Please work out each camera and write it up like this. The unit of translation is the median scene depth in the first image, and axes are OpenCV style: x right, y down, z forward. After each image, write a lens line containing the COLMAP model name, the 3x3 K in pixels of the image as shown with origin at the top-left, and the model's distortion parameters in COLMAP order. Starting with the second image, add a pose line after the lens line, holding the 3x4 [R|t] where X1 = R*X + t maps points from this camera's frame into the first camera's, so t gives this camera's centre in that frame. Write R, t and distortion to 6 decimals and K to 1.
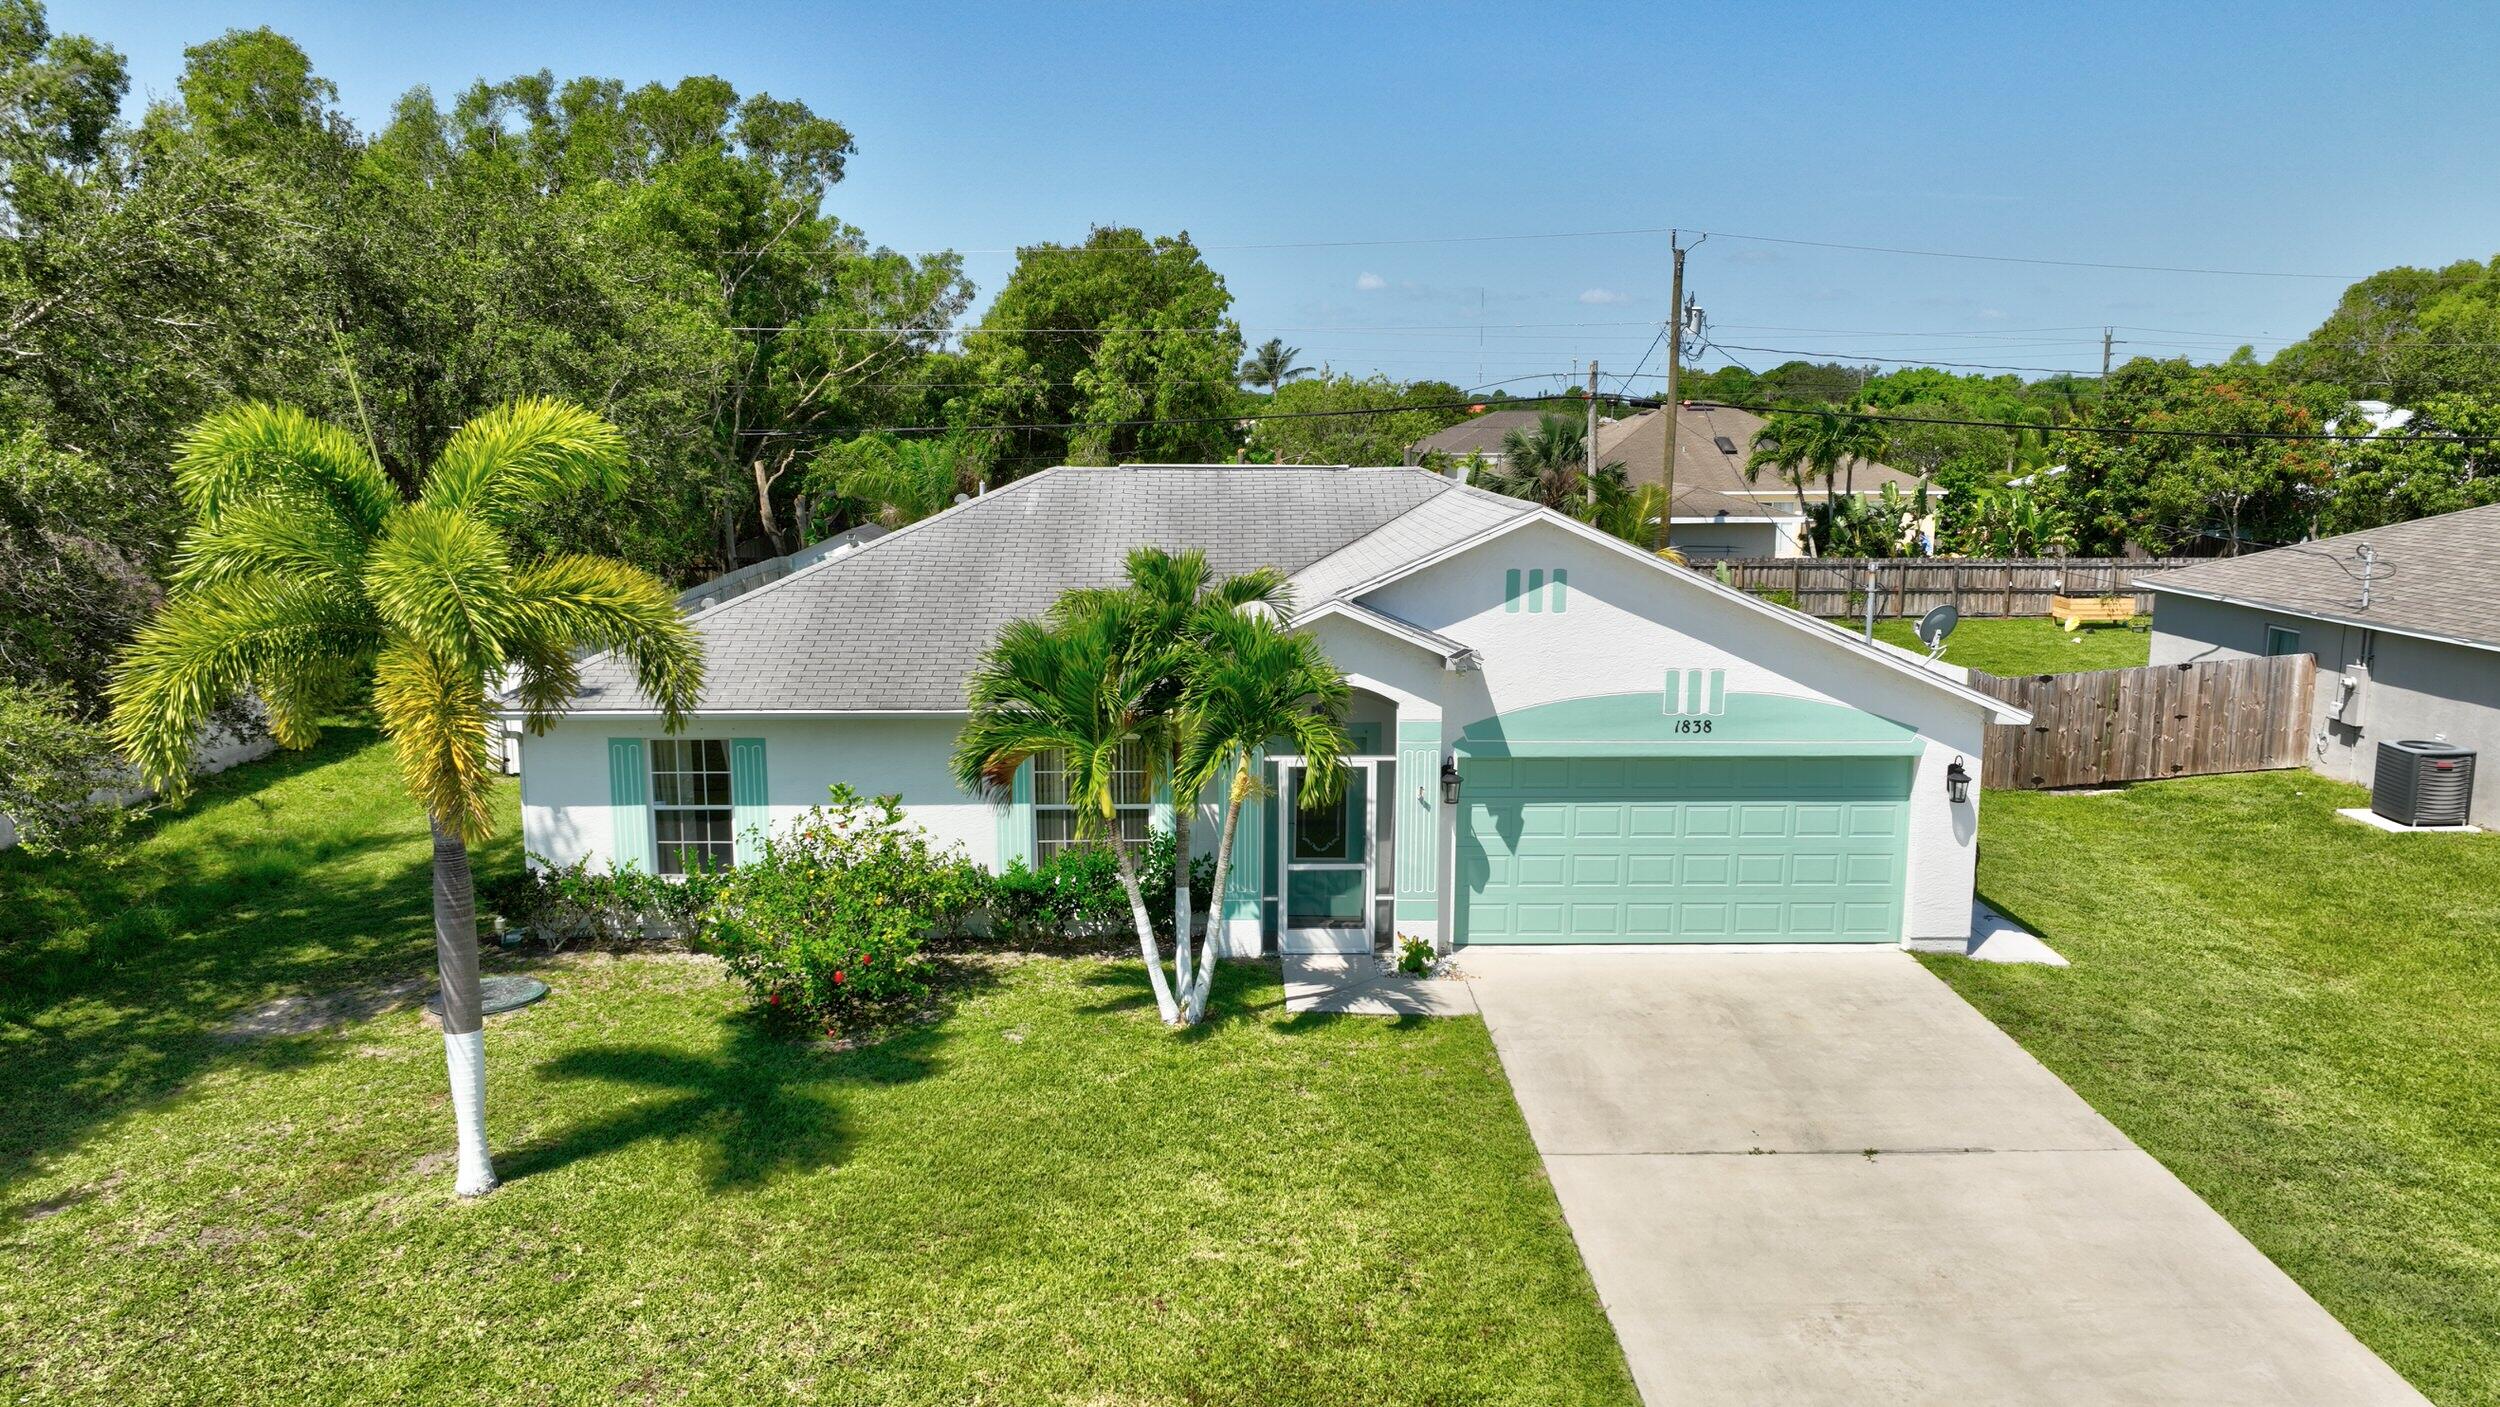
lens RADIAL K [[1774.5, 0, 1248.3], [0, 1774.5, 712.2], [0, 0, 1]] dist [0.002599, 0.013178]
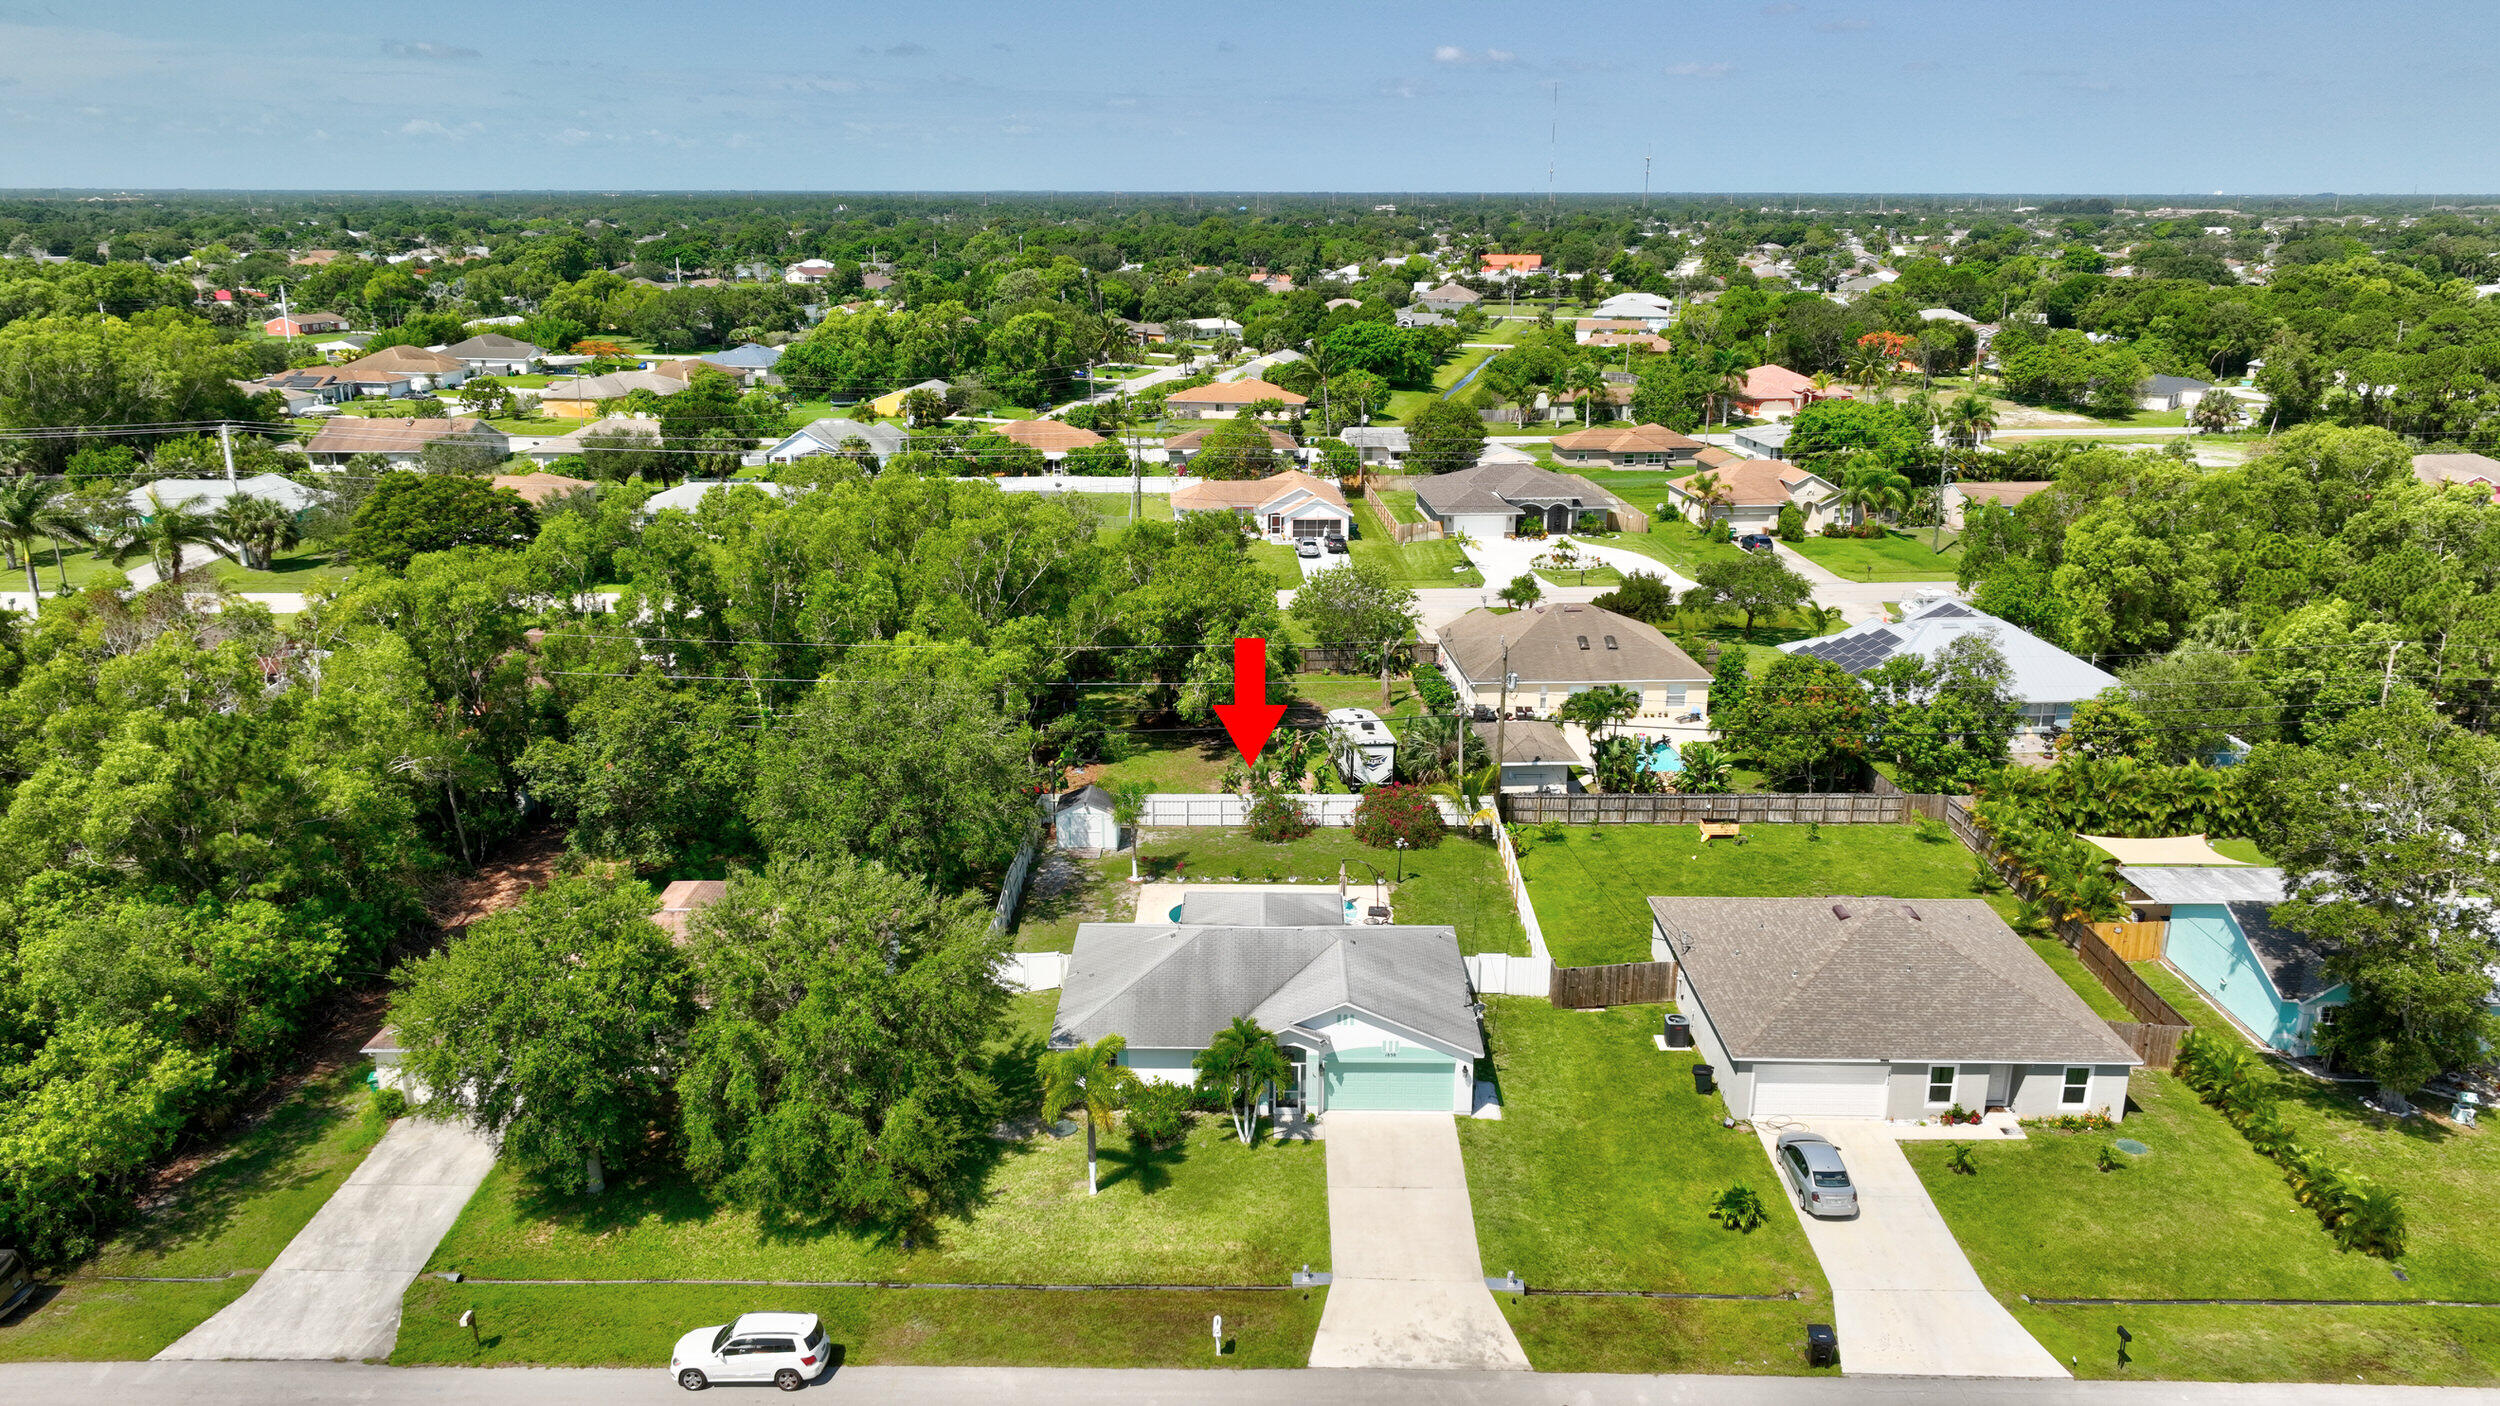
lens RADIAL K [[1774.5, 0, 1247.3], [0, 1774.5, 701.1], [0, 0, 1]] dist [0.002599, 0.013178]
pose [[0.999189, 0.007657, -0.039541, 0.099302], [-0.003060, 0.993358, 0.115028, -1.111755], [0.040159, -0.114813, 0.992575, -2.475121]]
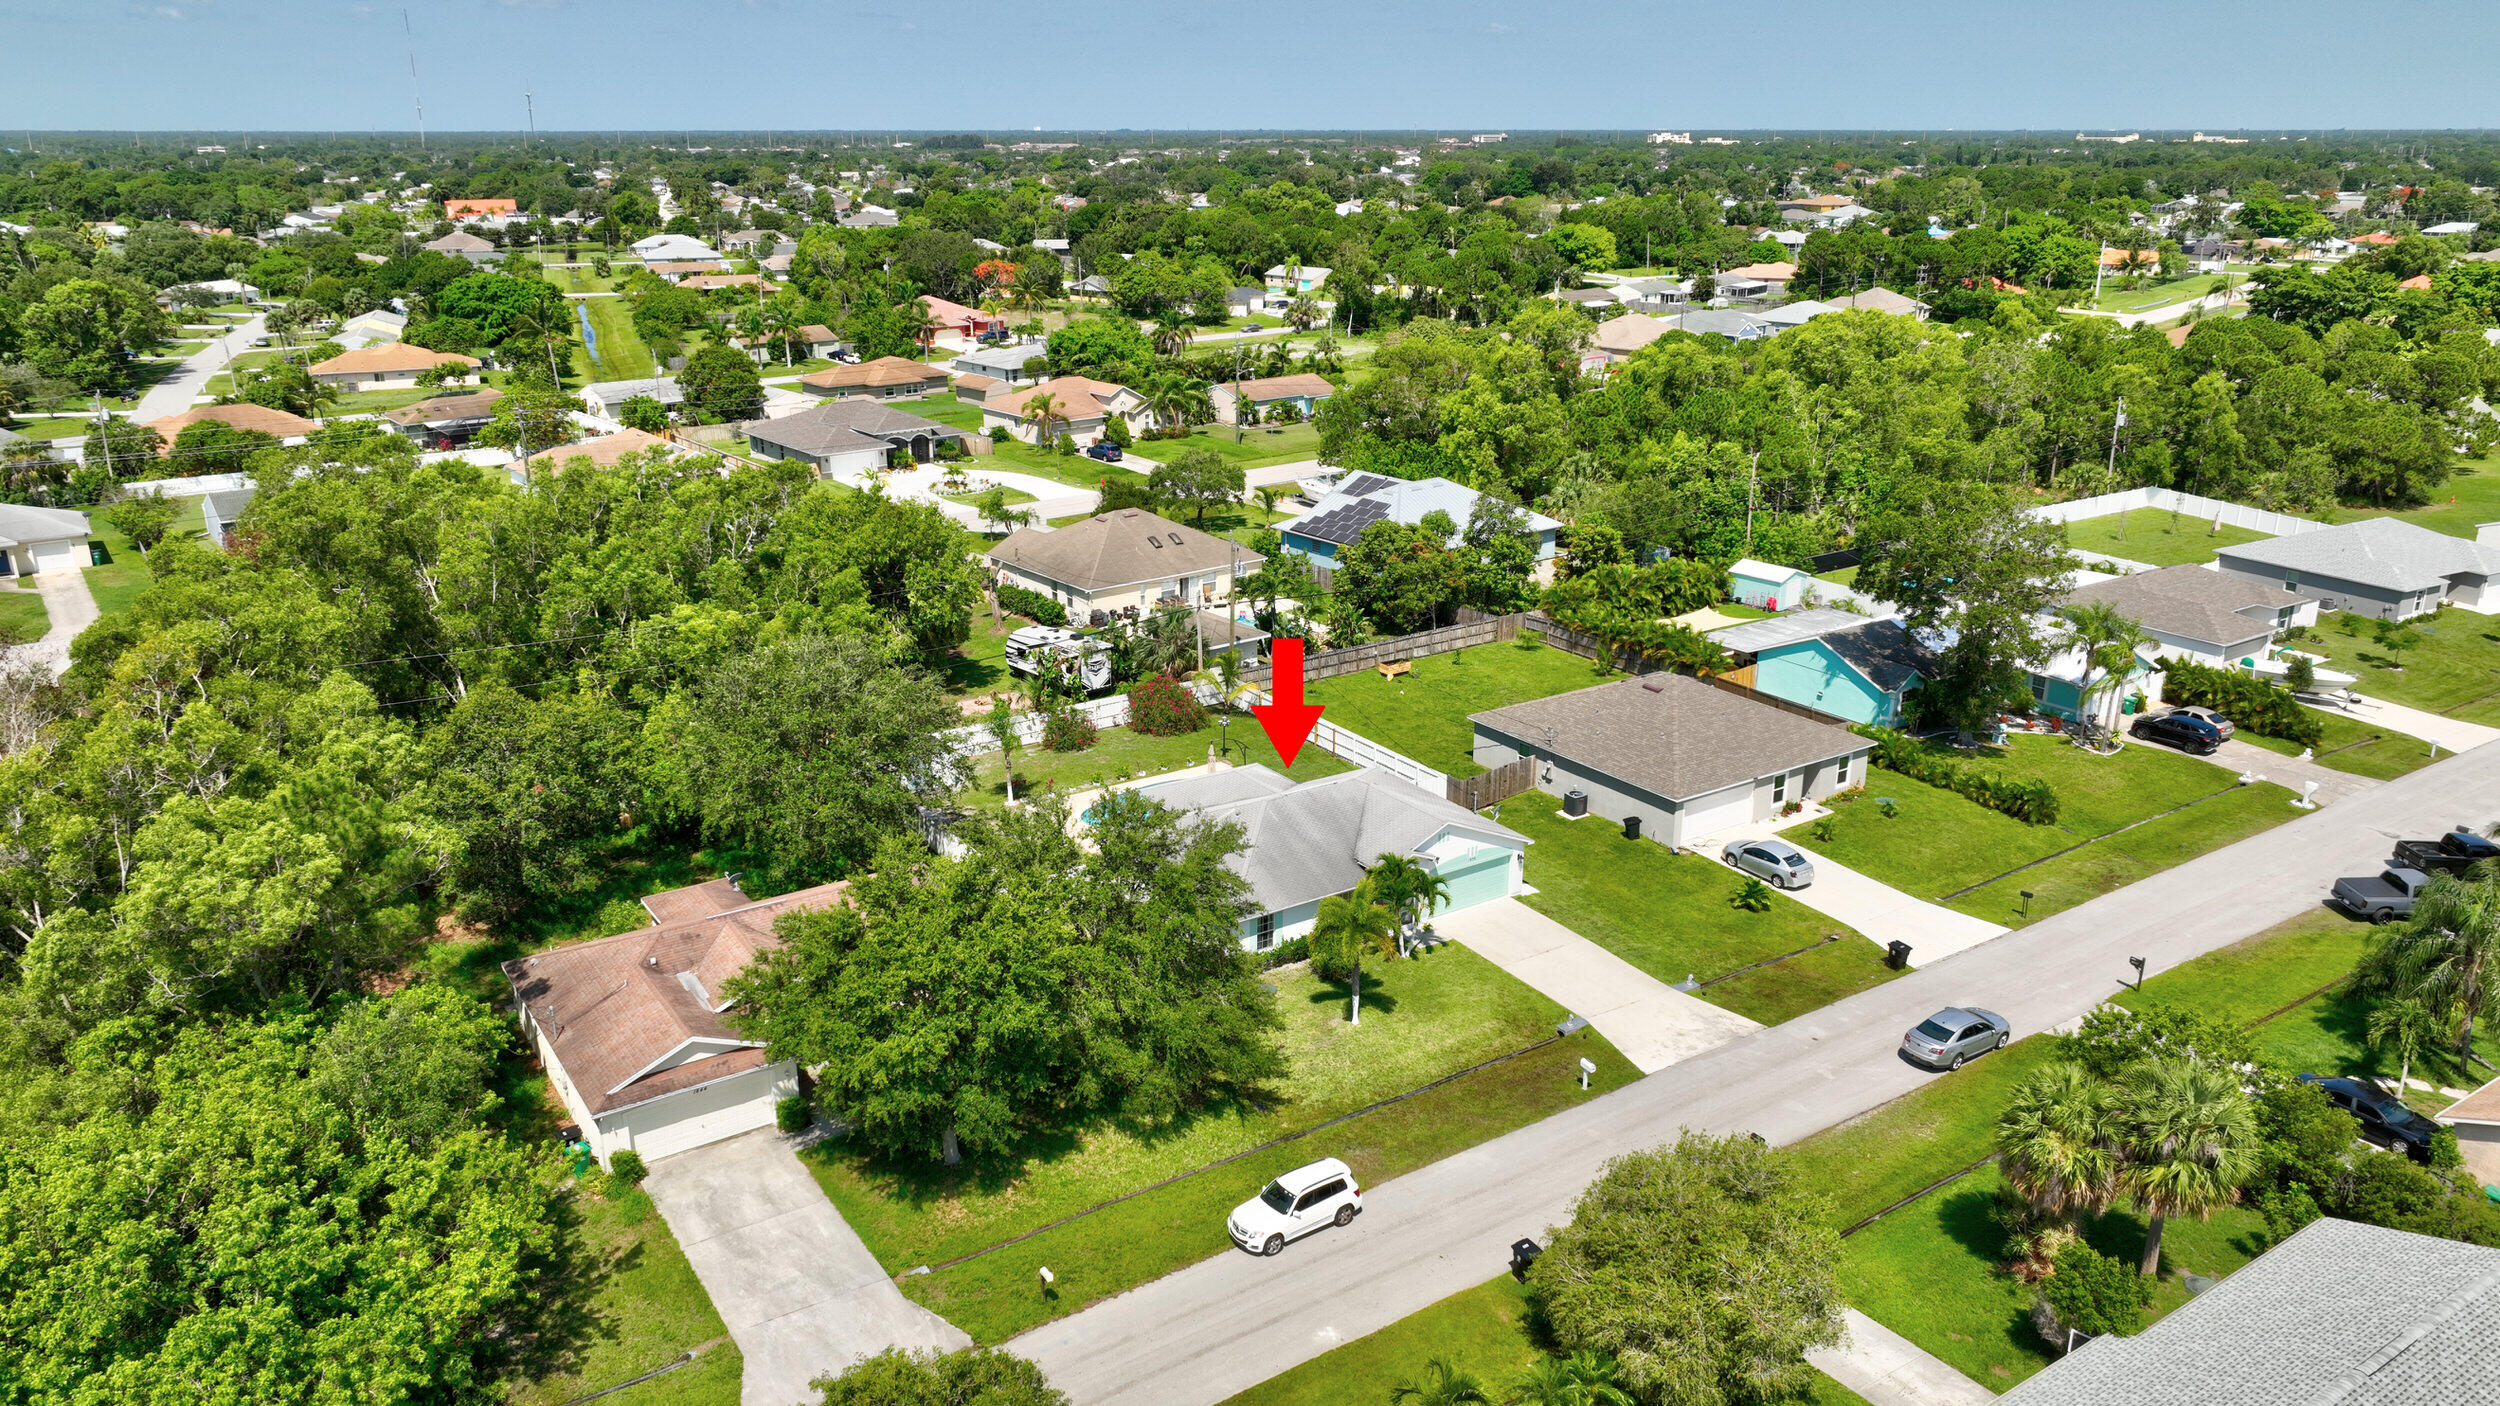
lens RADIAL K [[1774.5, 0, 1252.9], [0, 1774.5, 712.9], [0, 0, 1]] dist [0.002599, 0.013178]
pose [[0.845173, -0.175946, 0.504703, -2.287510], [0.096123, 0.978905, 0.180291, -1.158224], [-0.525778, -0.103864, 0.844257, -2.288152]]
